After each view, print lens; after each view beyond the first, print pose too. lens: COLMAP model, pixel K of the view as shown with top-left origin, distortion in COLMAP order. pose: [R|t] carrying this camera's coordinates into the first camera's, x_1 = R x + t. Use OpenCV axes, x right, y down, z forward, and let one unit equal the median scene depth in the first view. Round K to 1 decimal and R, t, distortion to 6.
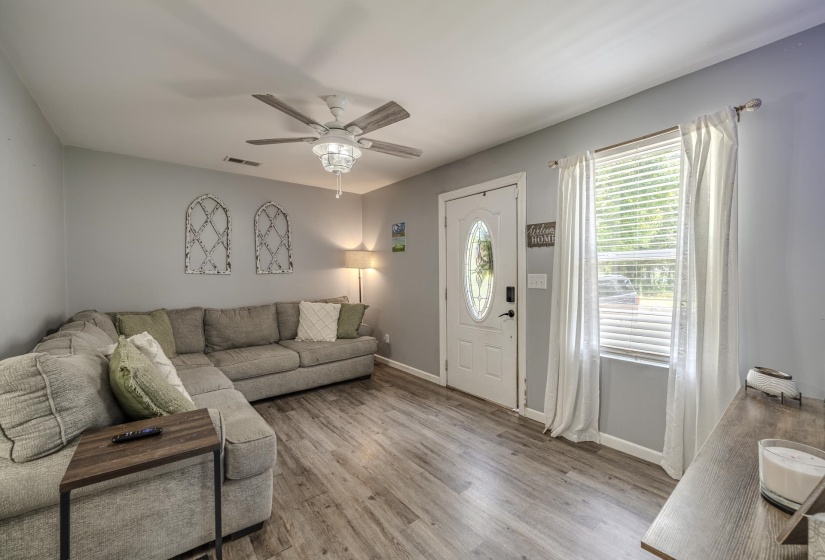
lens RADIAL K [[335.3, 0, 406.2], [0, 335.3, 278.8], [0, 0, 1]] dist [0.002300, -0.001784]
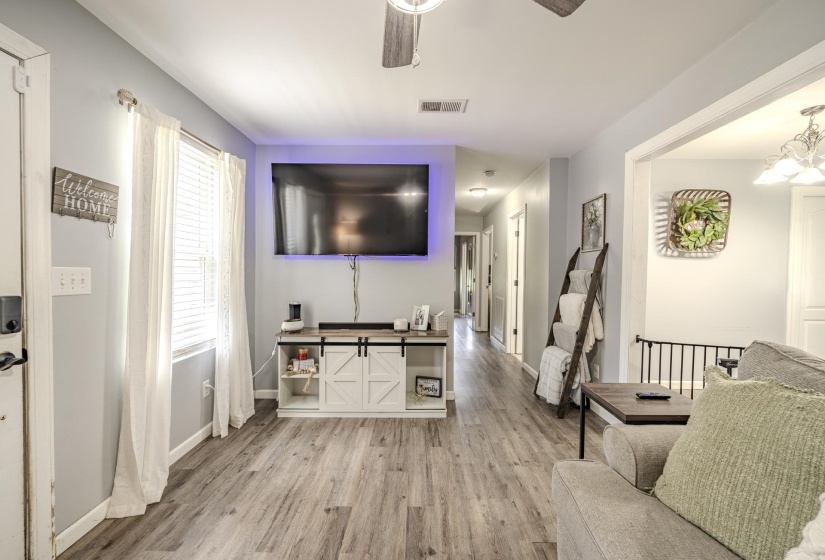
lens RADIAL K [[335.3, 0, 408.8], [0, 335.3, 281.4], [0, 0, 1]] dist [0.002300, -0.001784]
pose [[-0.780363, -0.016413, 0.625111, -0.354870], [-0.000118, 0.999659, 0.026099, -0.006444], [-0.625326, 0.020292, -0.780099, 1.063890]]
